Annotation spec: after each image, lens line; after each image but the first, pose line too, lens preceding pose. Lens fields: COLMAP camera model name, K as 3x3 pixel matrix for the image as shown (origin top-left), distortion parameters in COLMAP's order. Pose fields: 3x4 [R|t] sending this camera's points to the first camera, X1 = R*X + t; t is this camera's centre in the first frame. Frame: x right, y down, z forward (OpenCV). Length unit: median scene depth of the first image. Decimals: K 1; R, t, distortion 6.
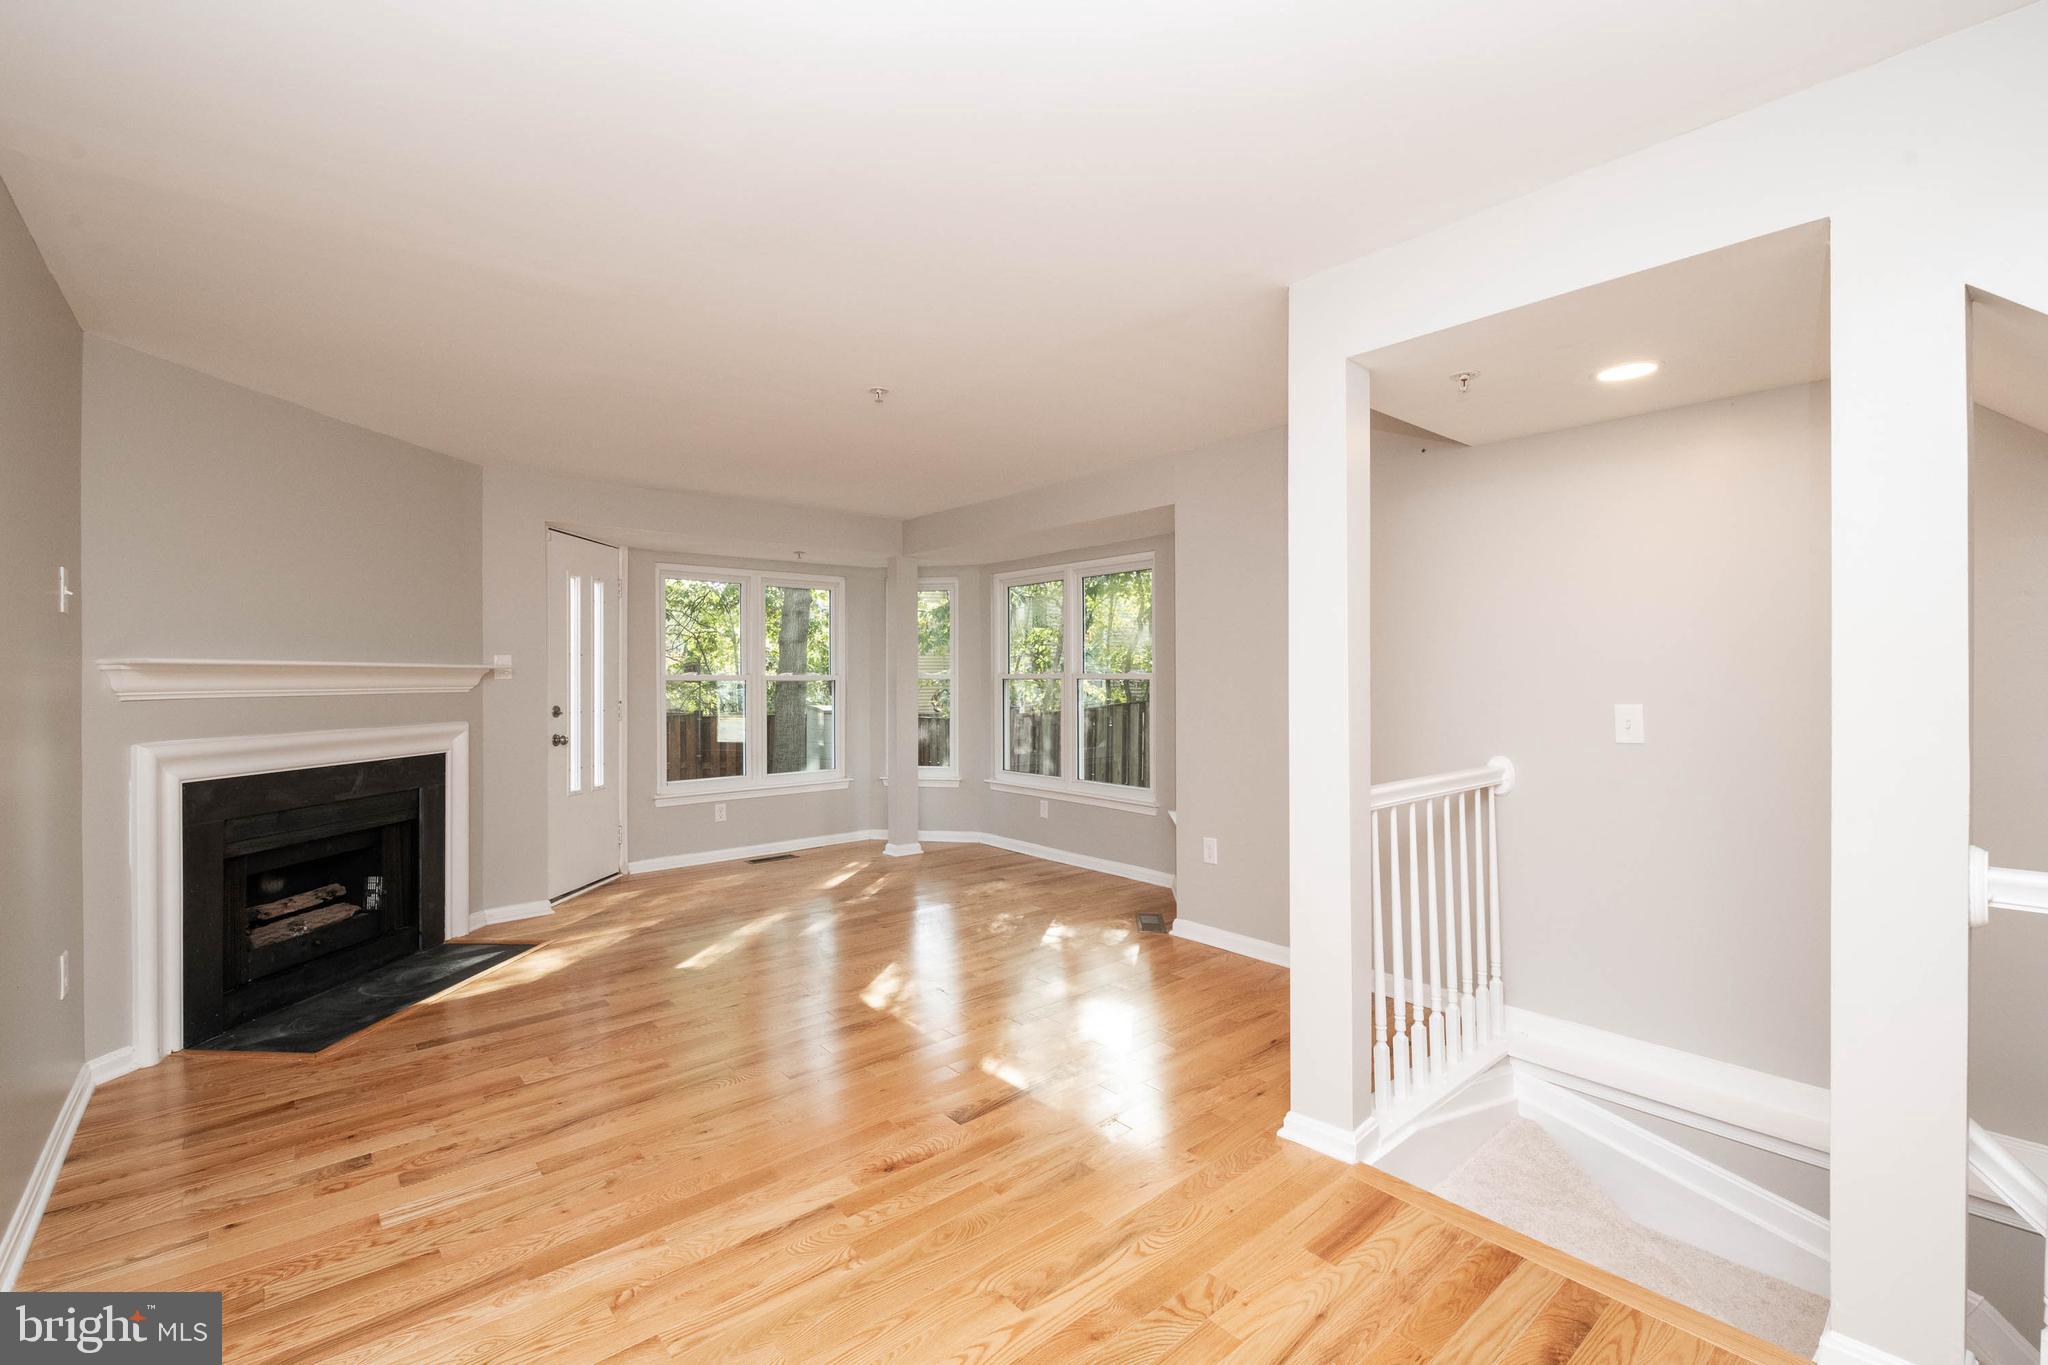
lens RADIAL K [[843.9, 0, 1002.1], [0, 843.9, 674.6], [0, 0, 1]] dist [-0.001020, -0.000175]
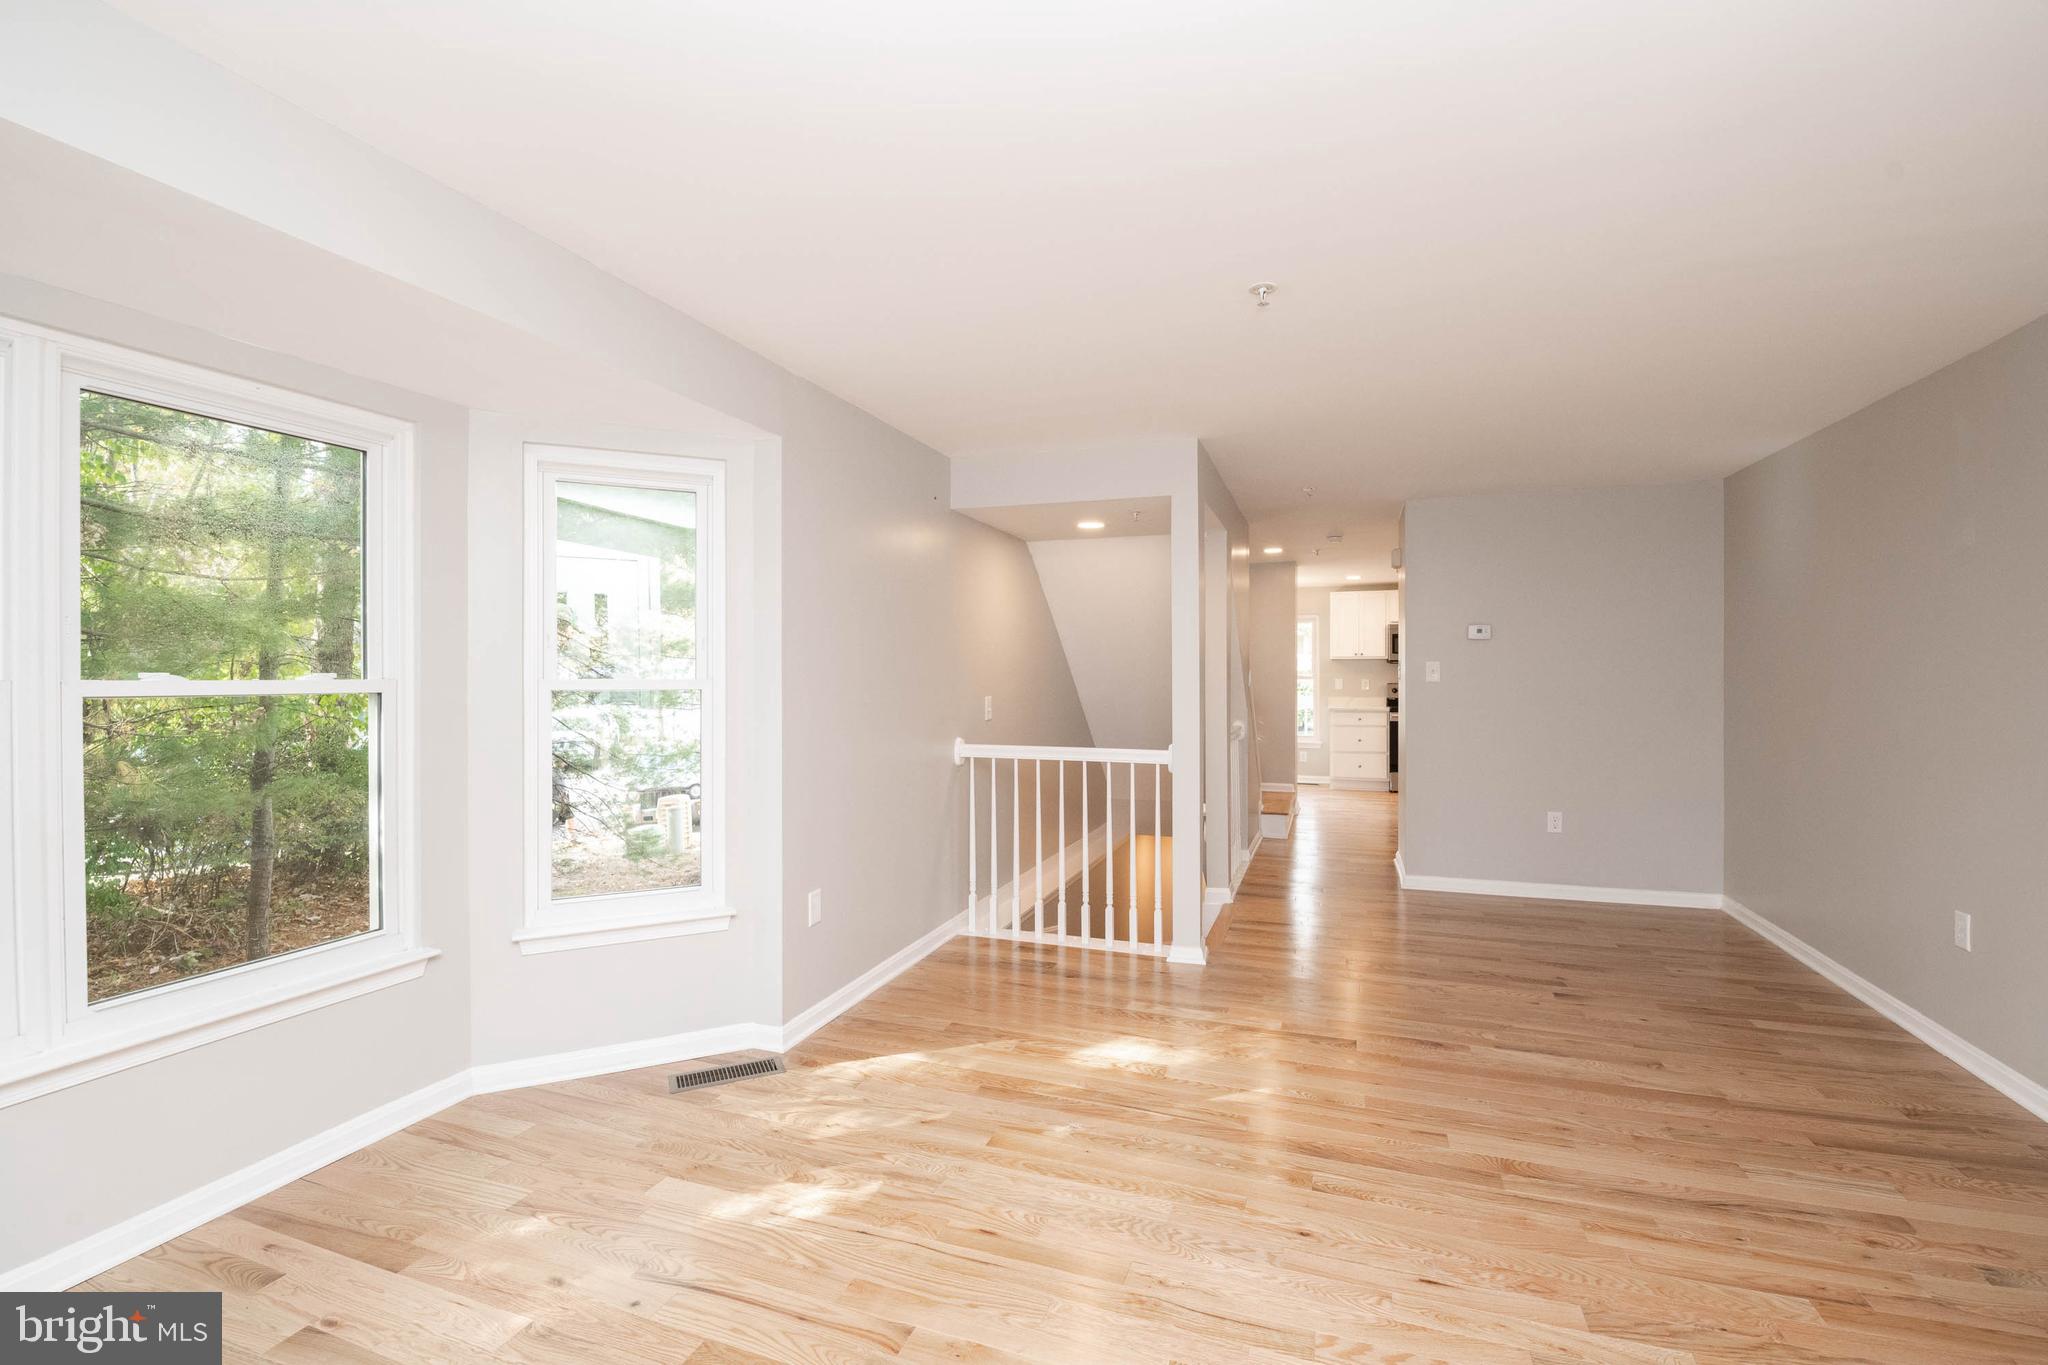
lens RADIAL K [[897.0, 0, 1024.0], [0, 897.0, 682.5], [0, 0, 1]] dist [0.008426, 0.000266]
pose [[-0.514844, -0.000394, 0.857284, -0.592257], [0.003210, 0.999992, 0.002387, -0.002467], [-0.857278, 0.003981, -0.514838, 1.316485]]
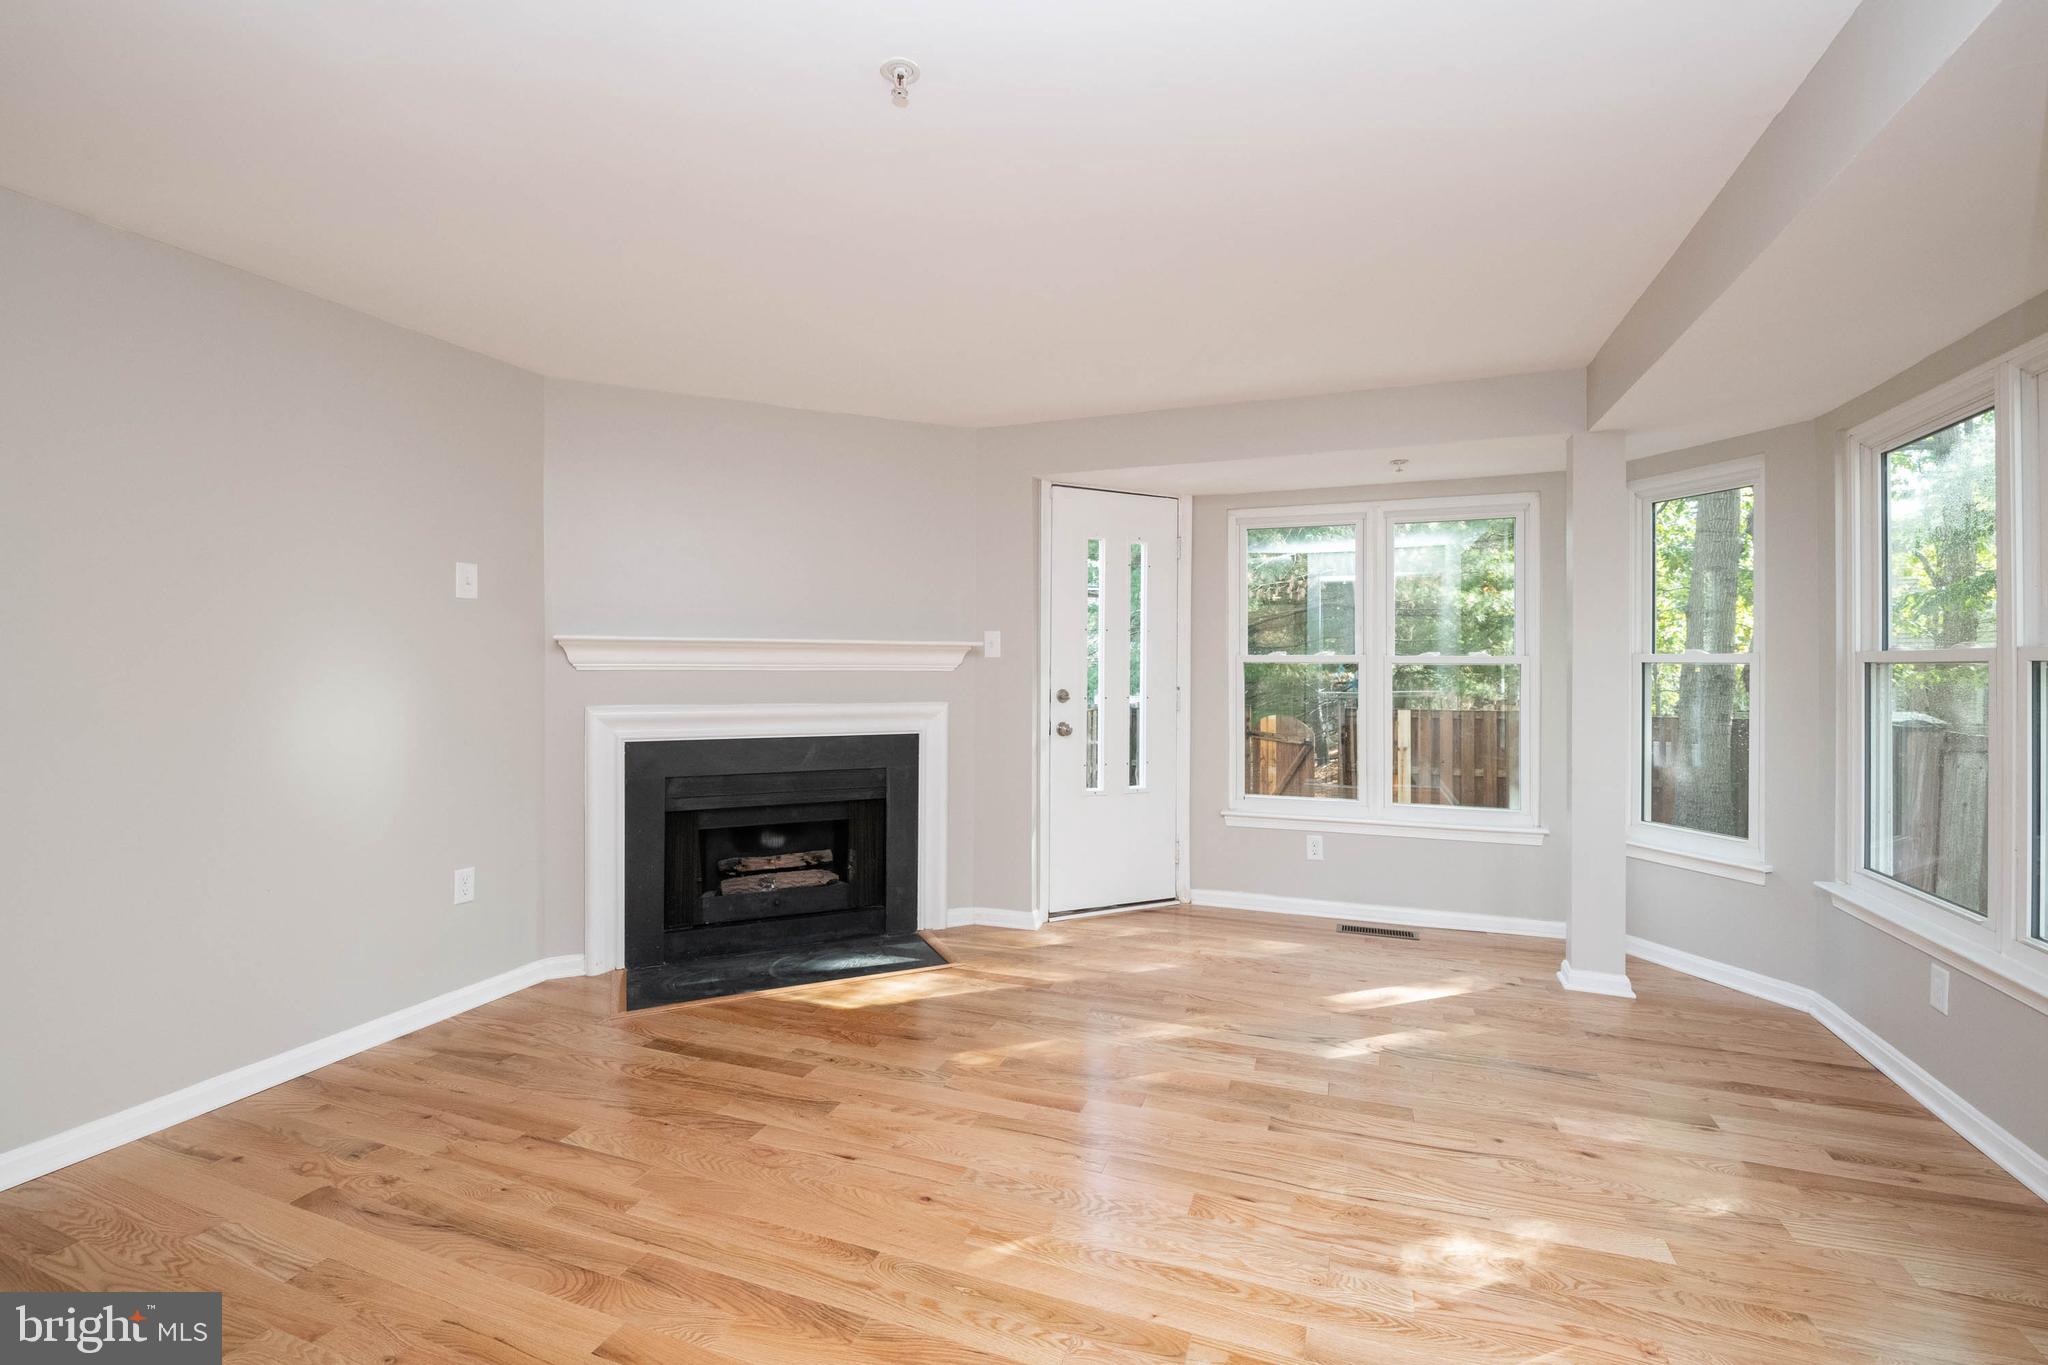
lens RADIAL K [[874.4, 0, 1036.9], [0, 874.4, 657.3], [0, 0, 1]] dist [0.006749, -0.000269]
pose [[0.517194, 0.000468, -0.855868, 0.286257], [-0.004469, 0.999988, -0.002154, 0.008341], [0.855856, 0.004939, 0.517190, 0.664749]]
